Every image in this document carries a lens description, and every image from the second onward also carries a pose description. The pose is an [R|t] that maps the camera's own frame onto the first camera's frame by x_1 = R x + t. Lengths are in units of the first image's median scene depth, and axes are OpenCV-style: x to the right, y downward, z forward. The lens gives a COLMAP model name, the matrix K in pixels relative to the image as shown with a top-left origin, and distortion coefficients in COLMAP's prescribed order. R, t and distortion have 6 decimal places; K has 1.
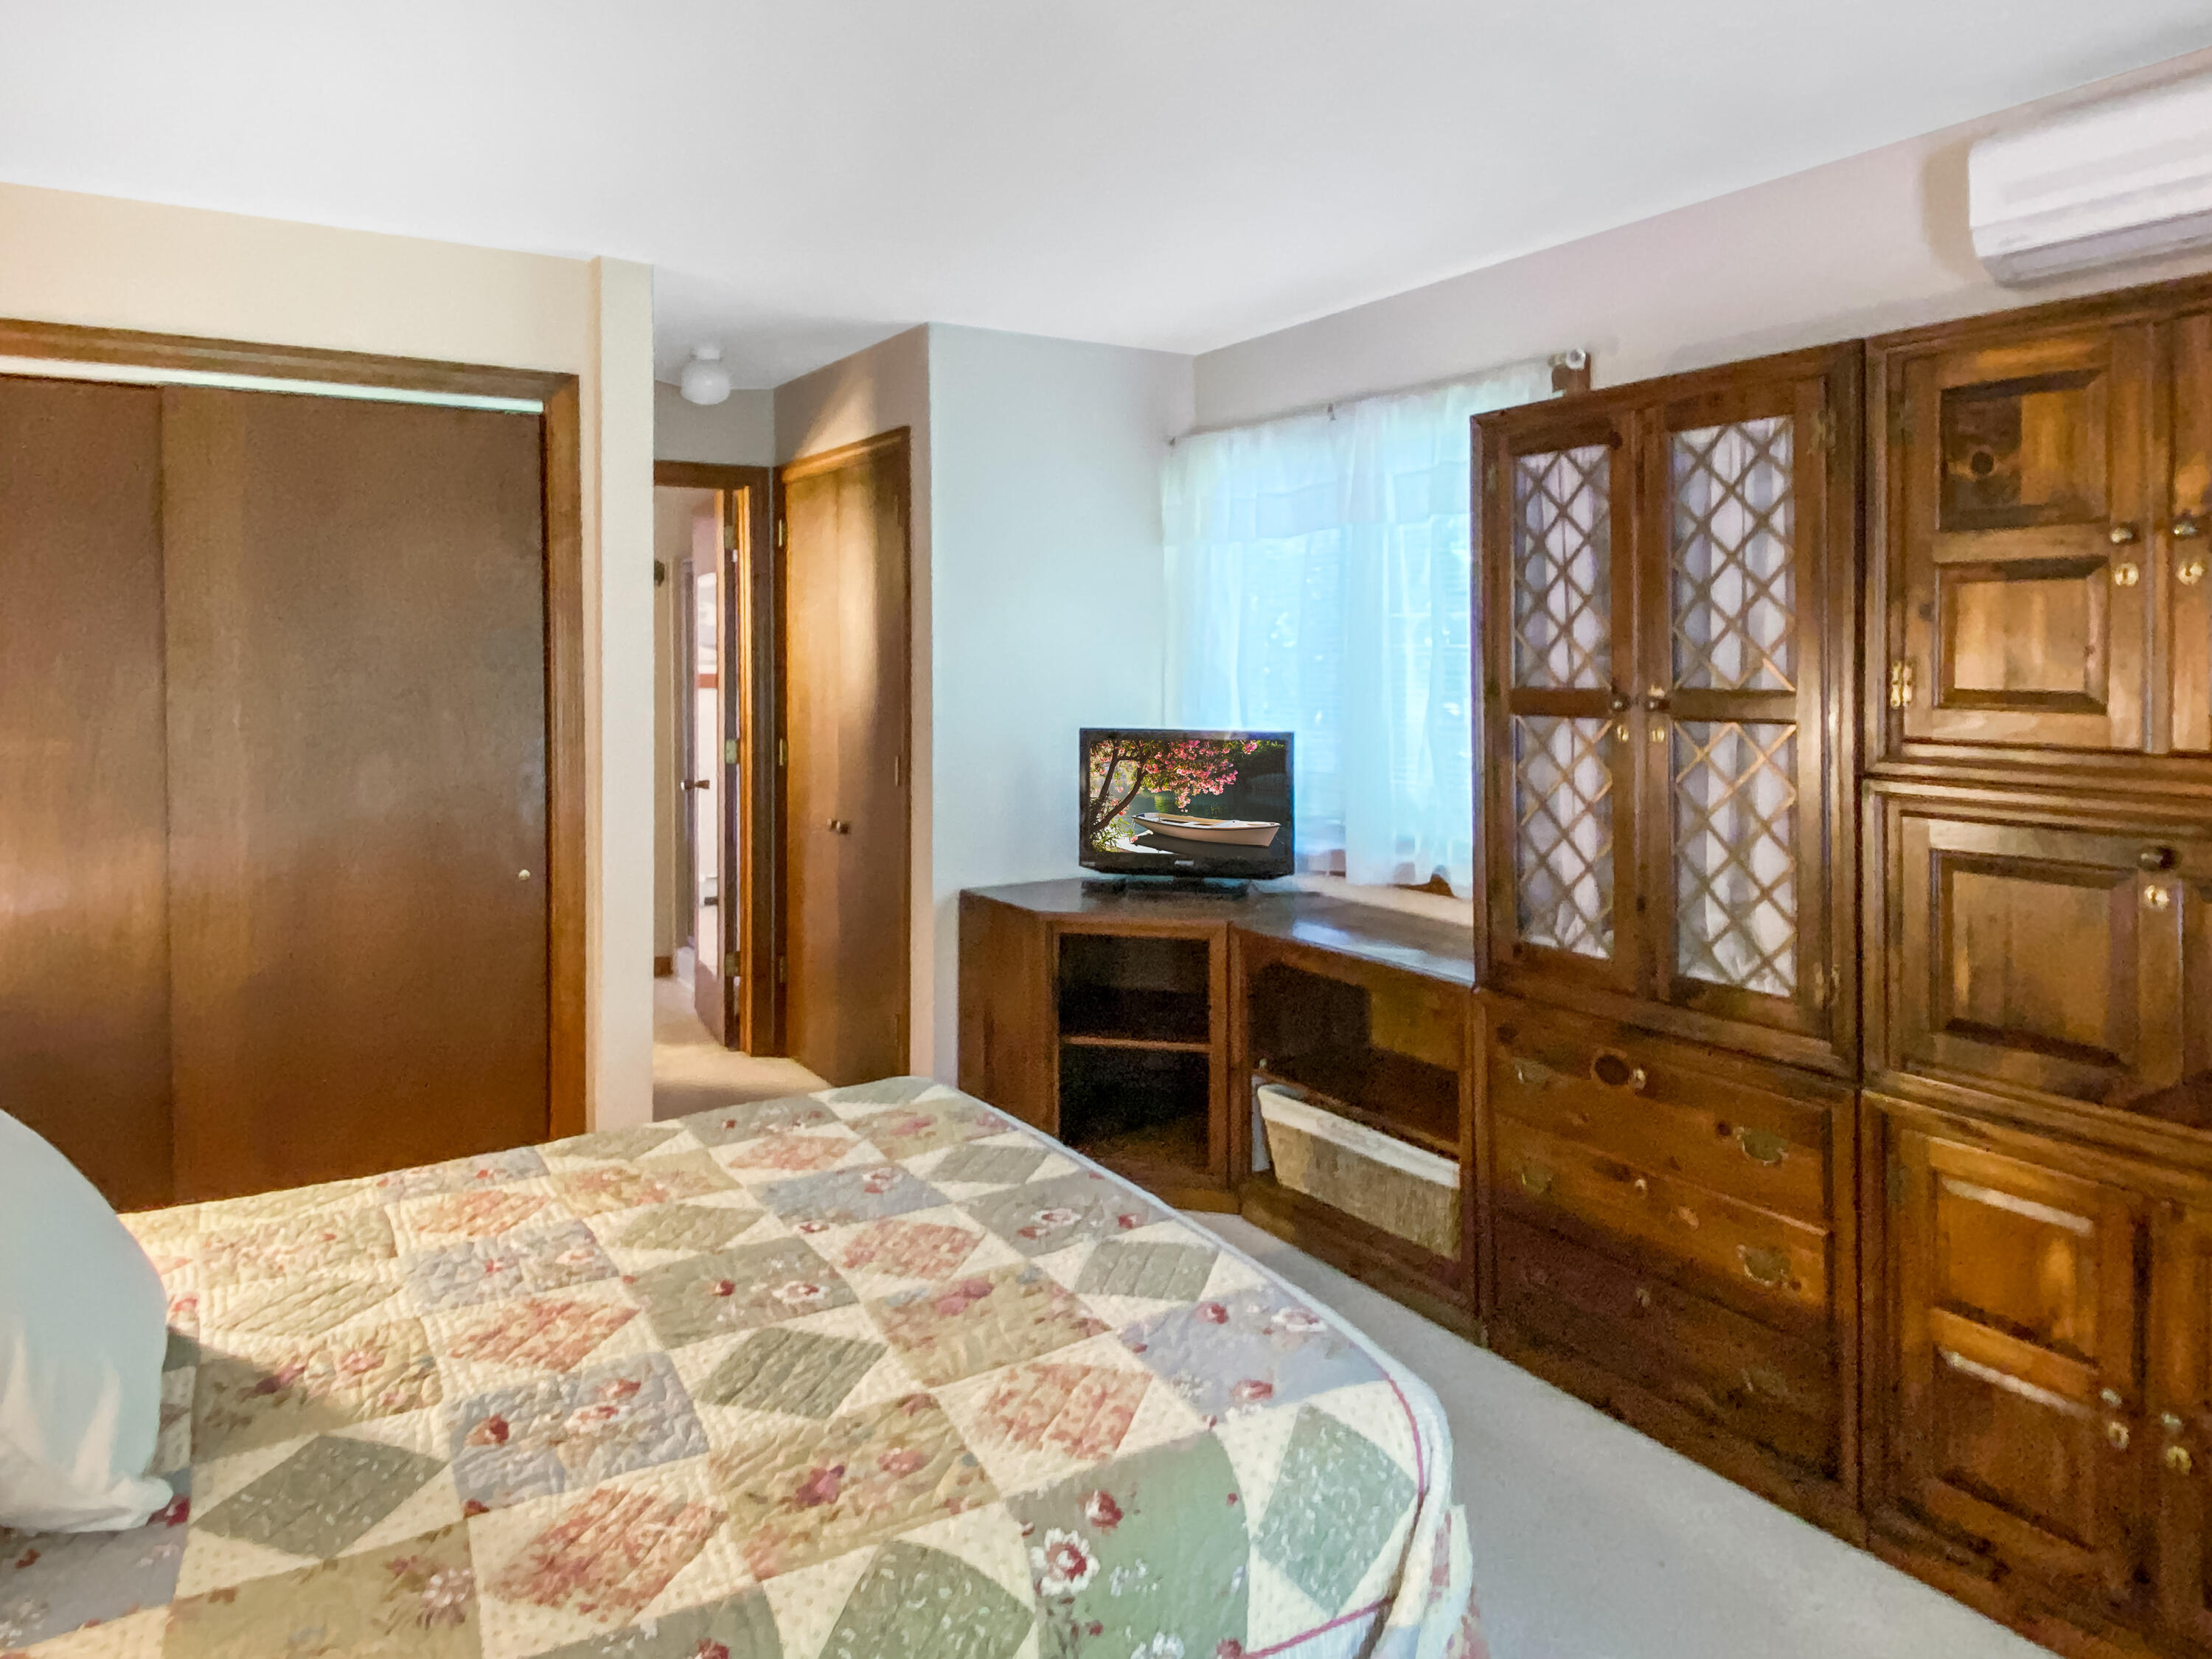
lens RADIAL K [[1512.0, 0, 1025.6], [0, 1512.0, 757.3], [0, 0, 1]] dist [0.095263, -0.124547]
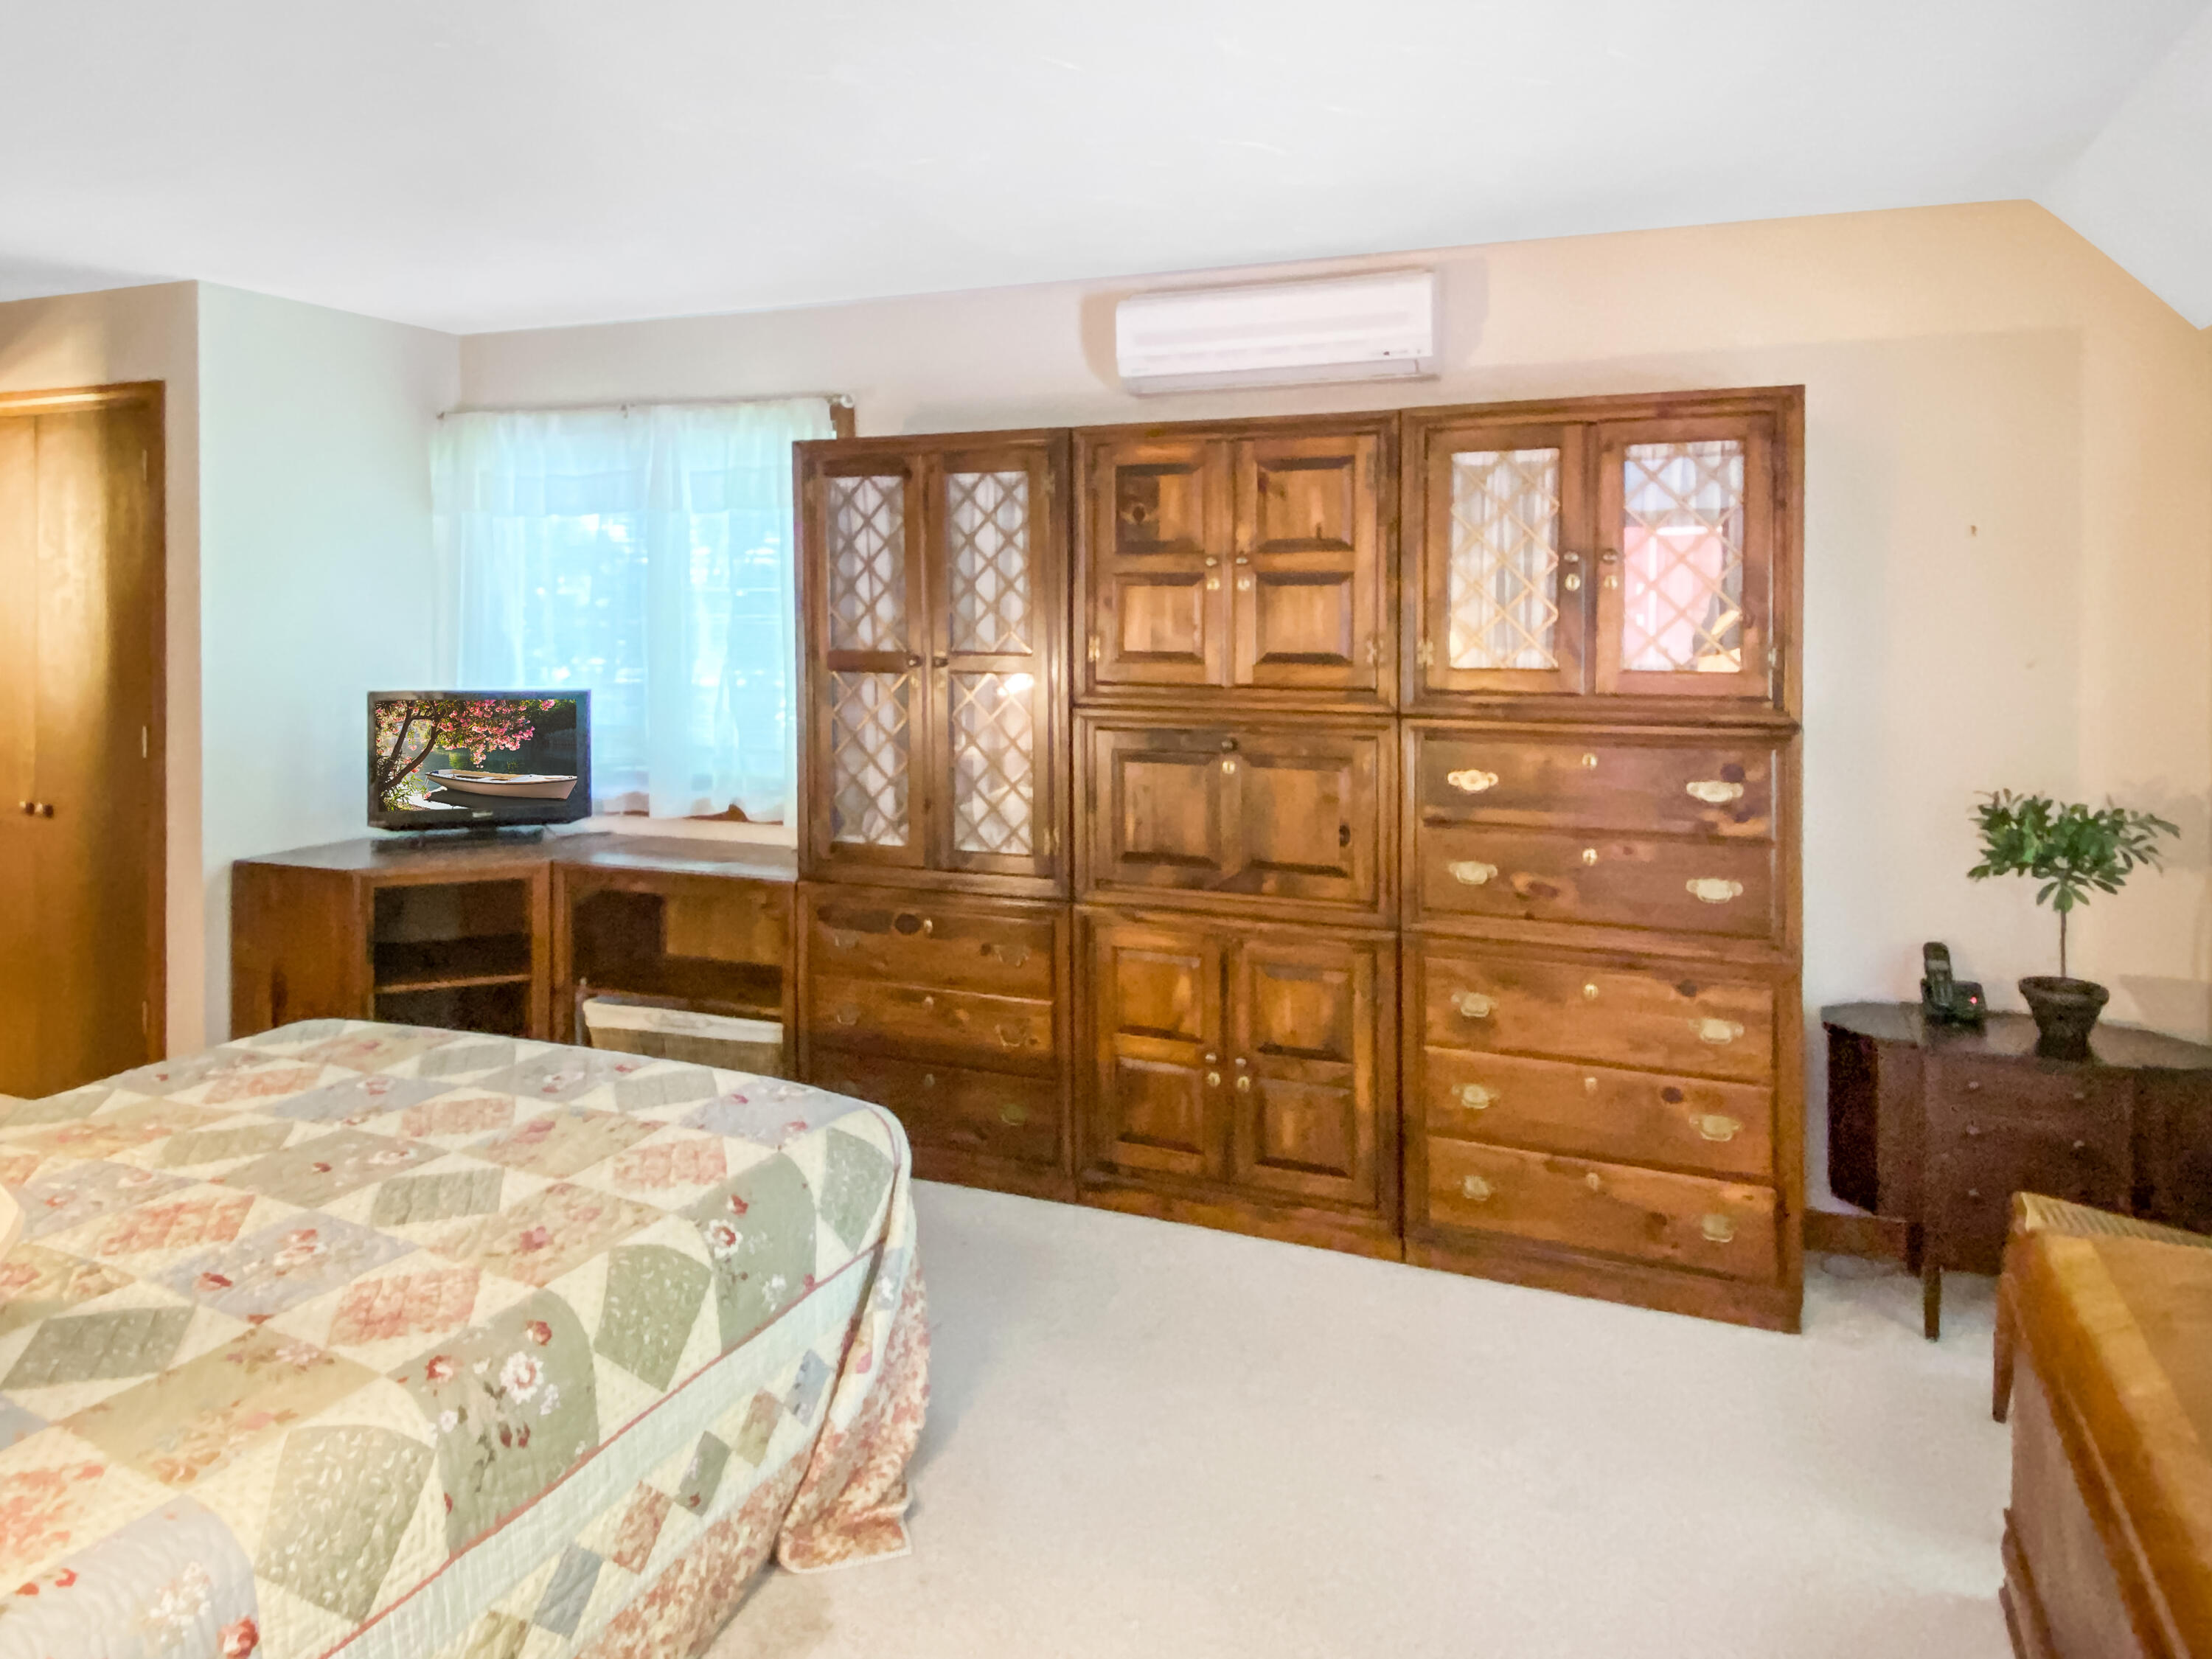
lens RADIAL K [[1445.4, 0, 1139.4], [0, 1445.4, 827.6], [0, 0, 1]] dist [0.082285, -0.101506]
pose [[0.797551, -0.082368, 0.597602, -0.281089], [0.036104, 0.995376, 0.089009, 0.005974], [-0.602170, -0.049414, 0.796837, -0.219112]]
